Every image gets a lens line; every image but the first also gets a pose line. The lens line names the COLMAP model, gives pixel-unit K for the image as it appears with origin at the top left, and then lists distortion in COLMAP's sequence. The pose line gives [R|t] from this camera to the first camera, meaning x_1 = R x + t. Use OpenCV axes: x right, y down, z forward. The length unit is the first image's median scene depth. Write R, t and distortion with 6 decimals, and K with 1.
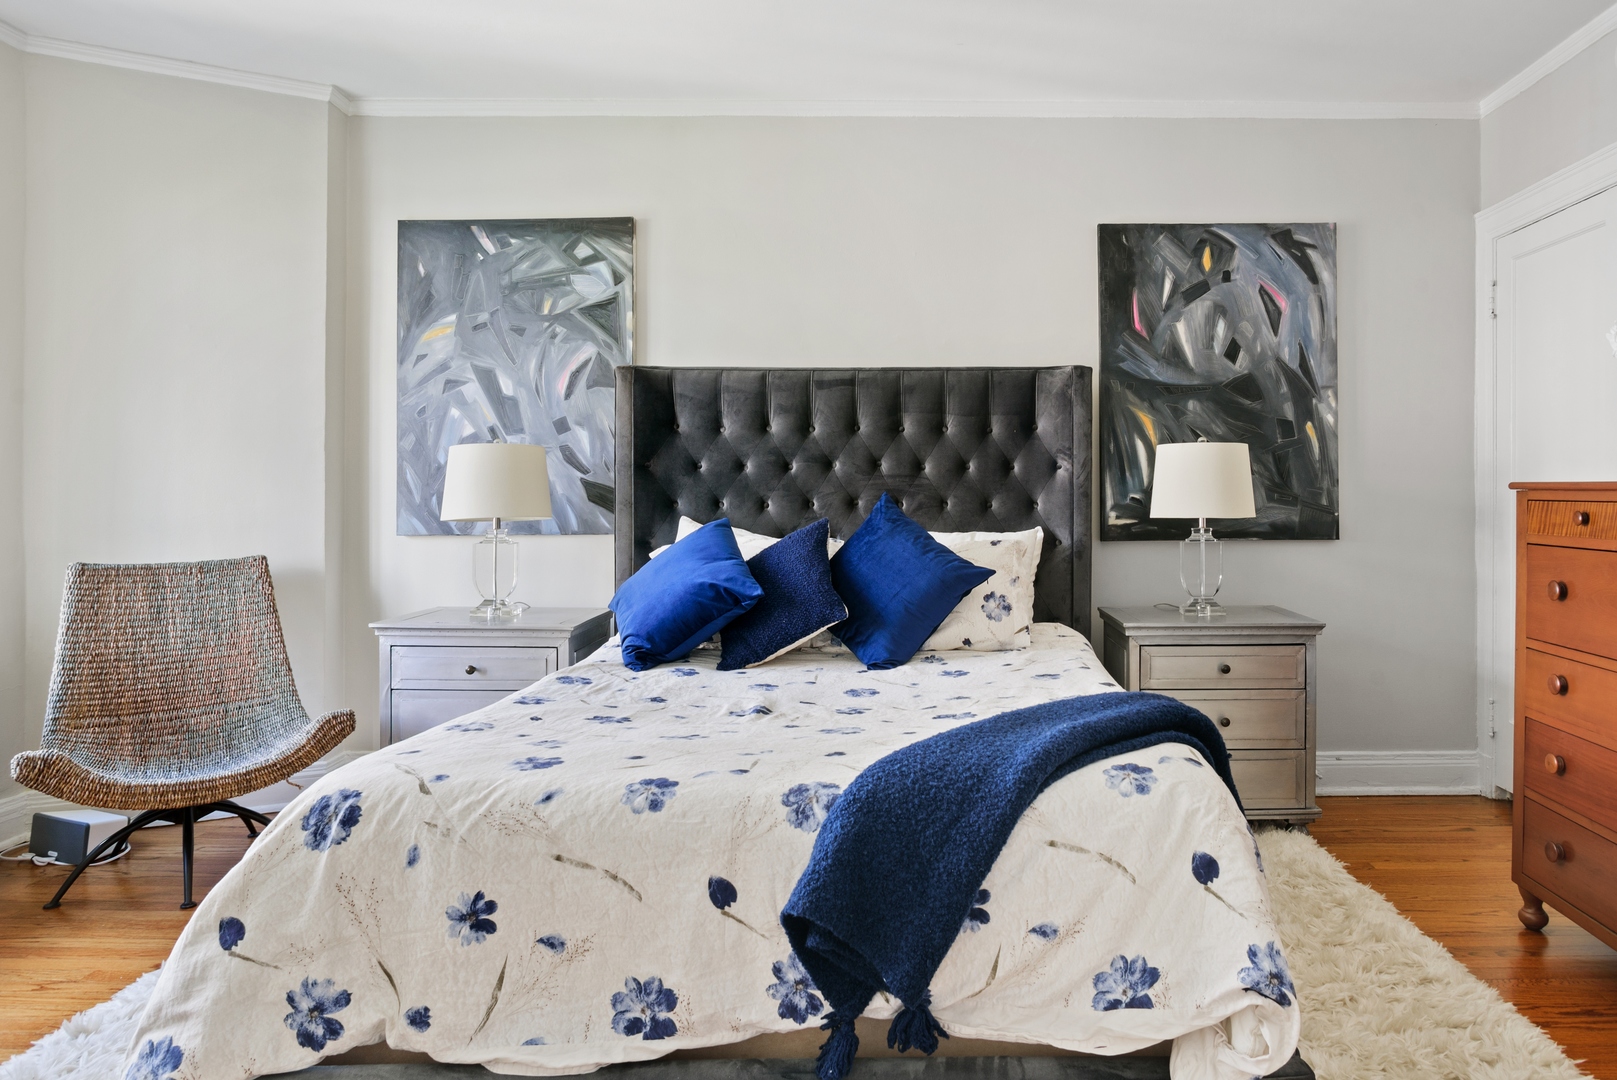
lens RADIAL K [[1238.0, 0, 809.0], [0, 1238.0, 501.3], [0, 0, 1]] dist [-0.011637, -0.003525]
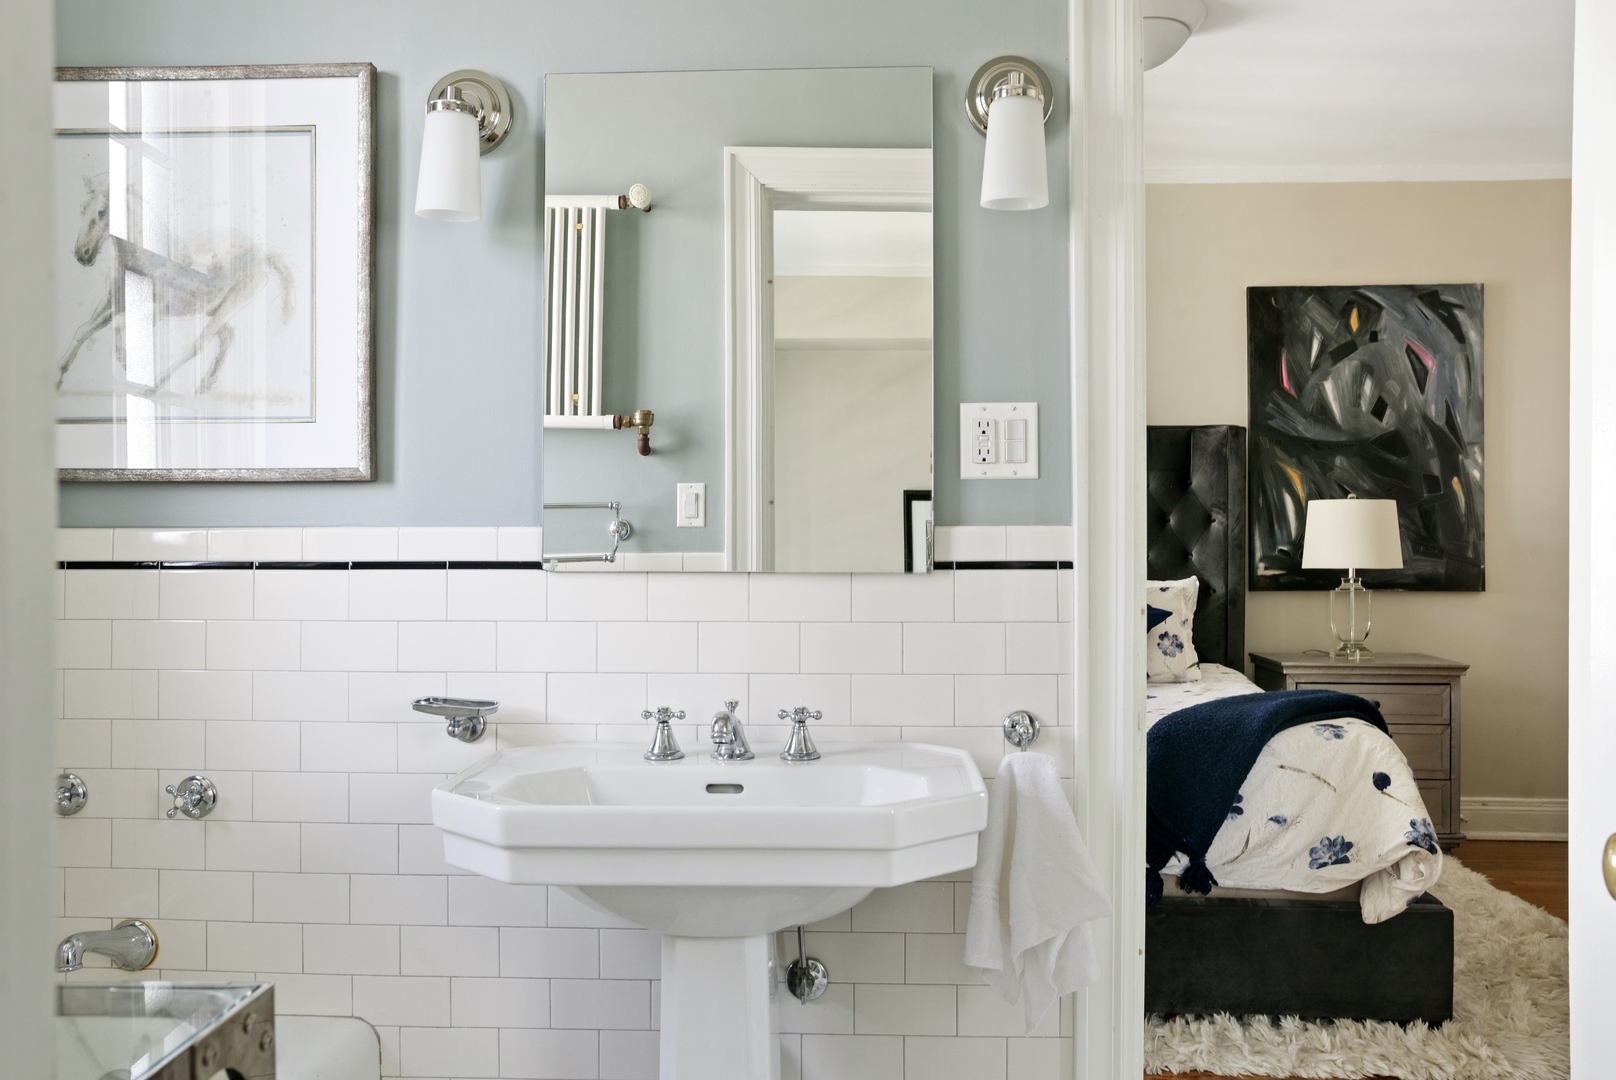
lens RADIAL K [[1395.8, 0, 808.0], [0, 1395.8, 540.0], [0, 0, 1]] dist [0.011857, 0.005639]
pose [[0.998705, 0.005719, -0.050546, -0.079138], [-0.006127, 0.999950, -0.007922, 0.000832], [0.050498, 0.008222, 0.998690, -0.203175]]
